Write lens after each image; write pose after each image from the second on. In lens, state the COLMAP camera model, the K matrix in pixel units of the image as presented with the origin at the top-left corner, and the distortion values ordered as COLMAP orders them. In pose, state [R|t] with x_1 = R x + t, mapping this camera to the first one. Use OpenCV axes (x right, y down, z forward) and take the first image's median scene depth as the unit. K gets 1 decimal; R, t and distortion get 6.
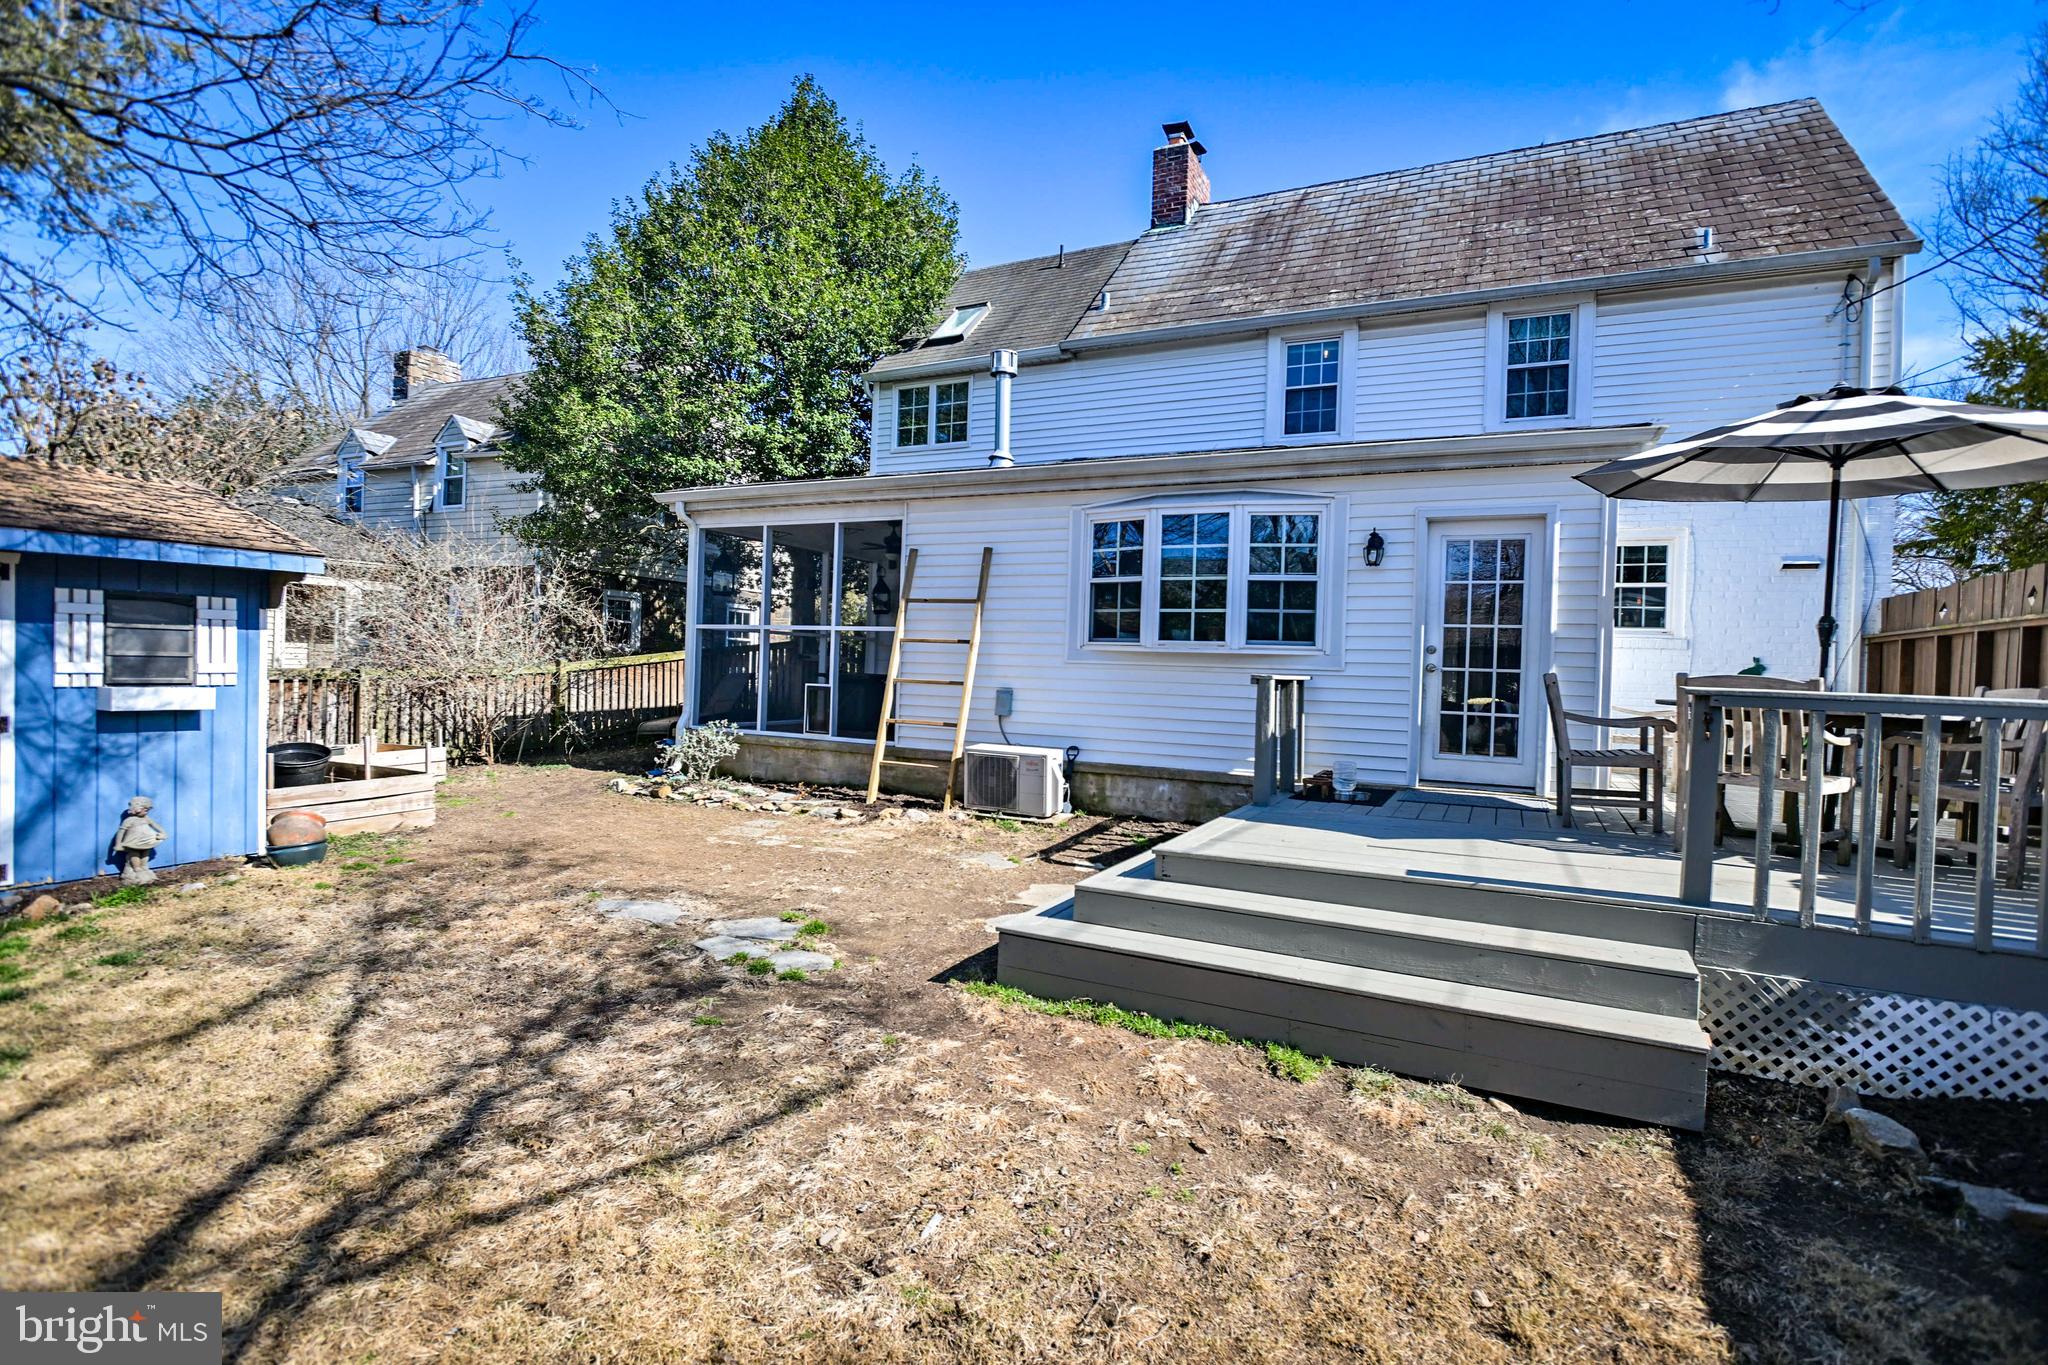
lens RADIAL K [[973.0, 0, 1028.9], [0, 973.0, 671.8], [0, 0, 1]] dist [-0.010981, -0.000679]
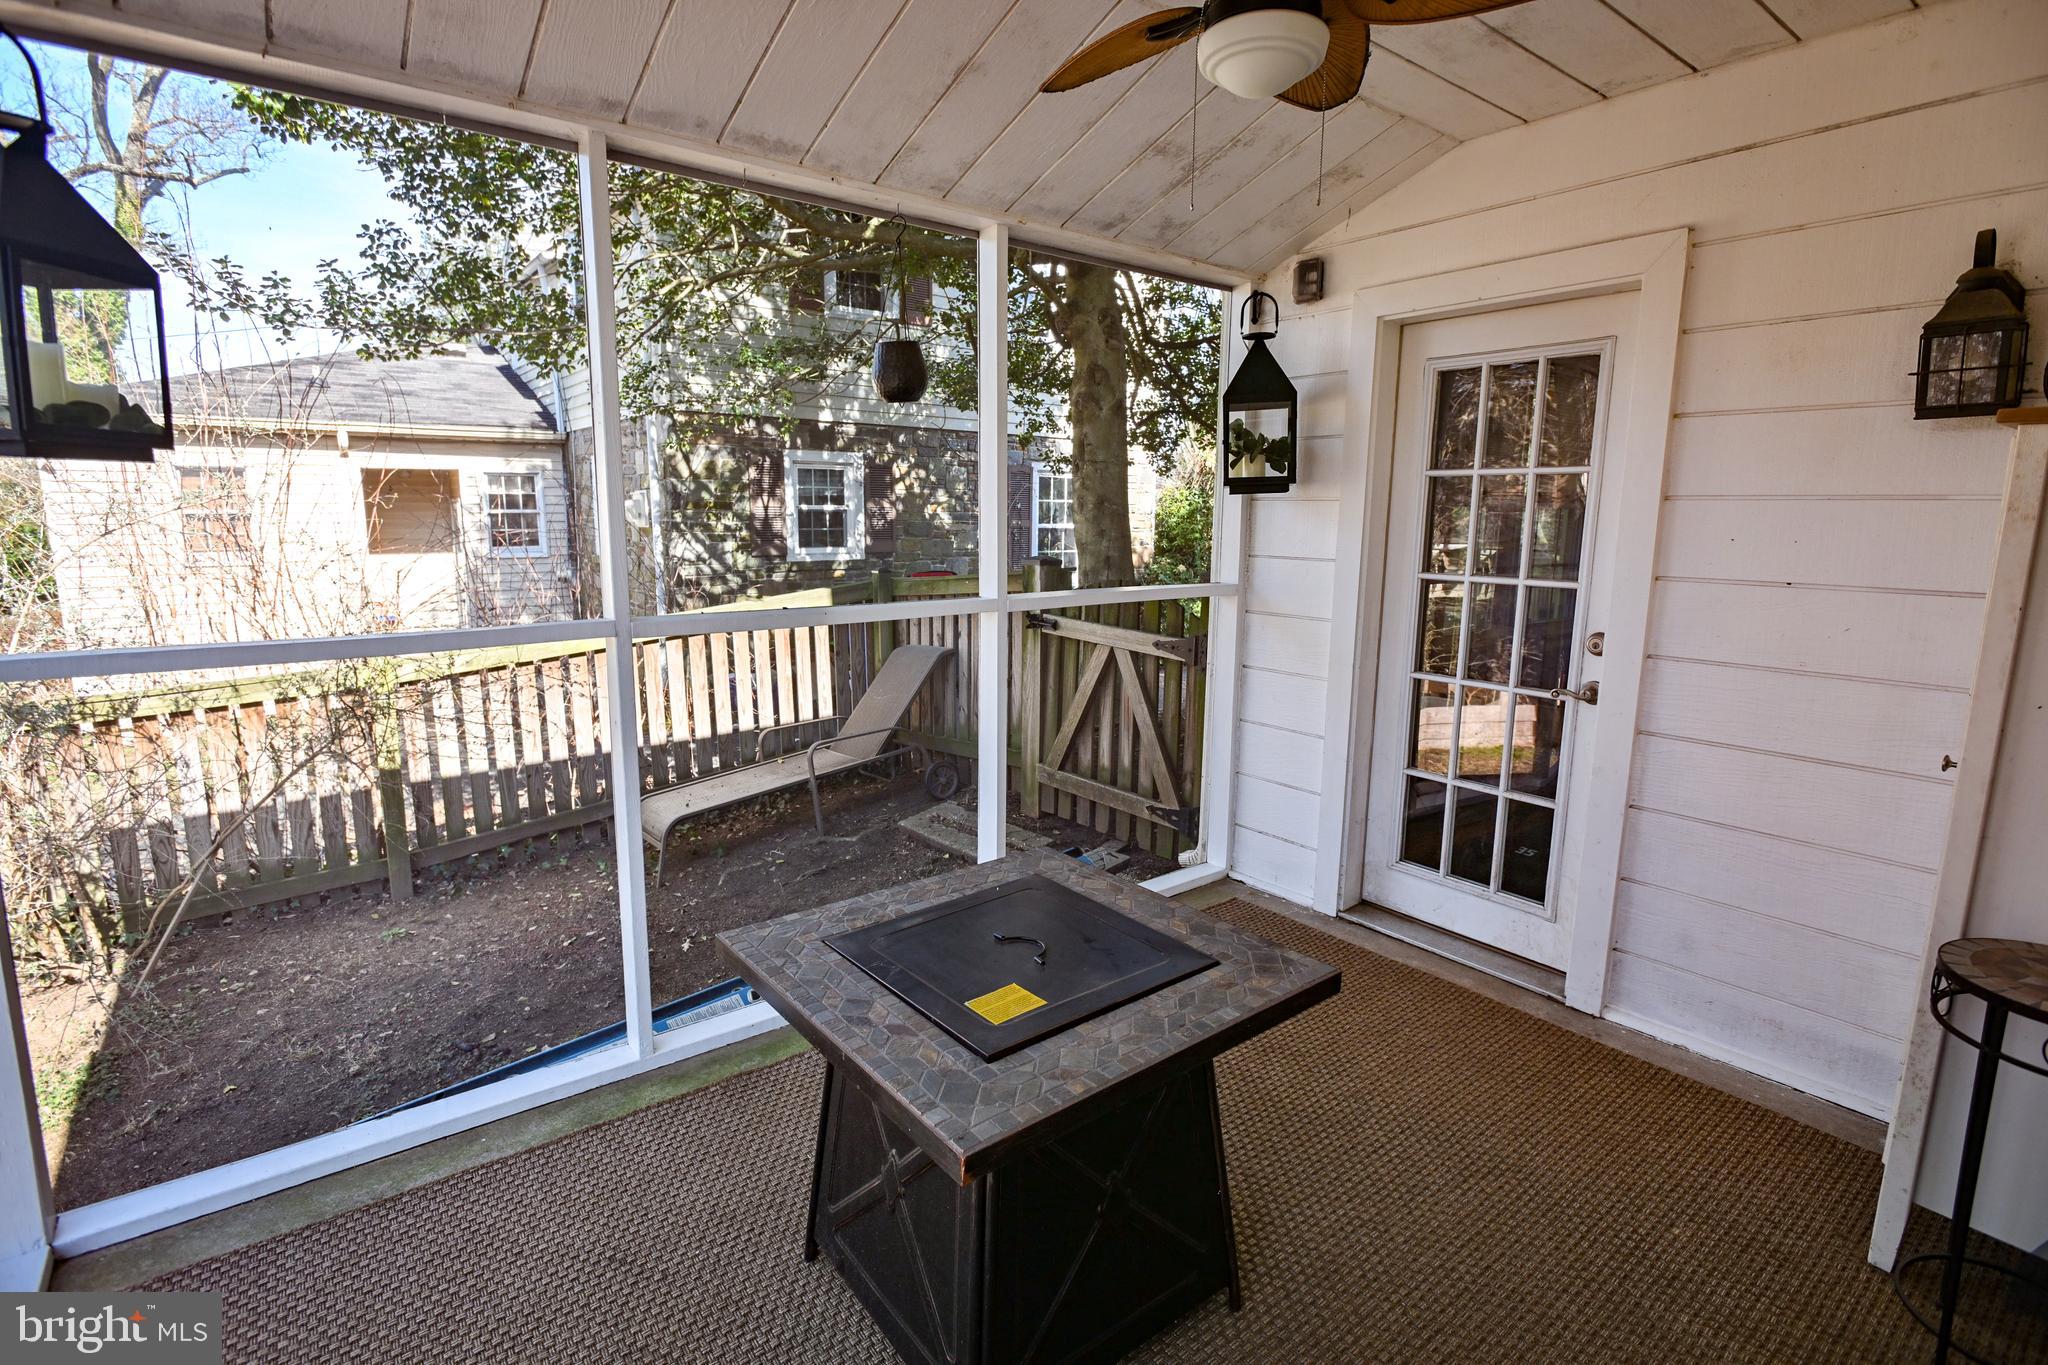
lens RADIAL K [[973.0, 0, 1020.4], [0, 973.0, 677.4], [0, 0, 1]] dist [-0.010981, -0.000679]
pose [[0.897108, 0.047931, -0.439204, -0.155834], [0.022856, 0.987732, 0.154478, -0.086097], [0.441220, -0.148622, 0.885007, 1.223249]]
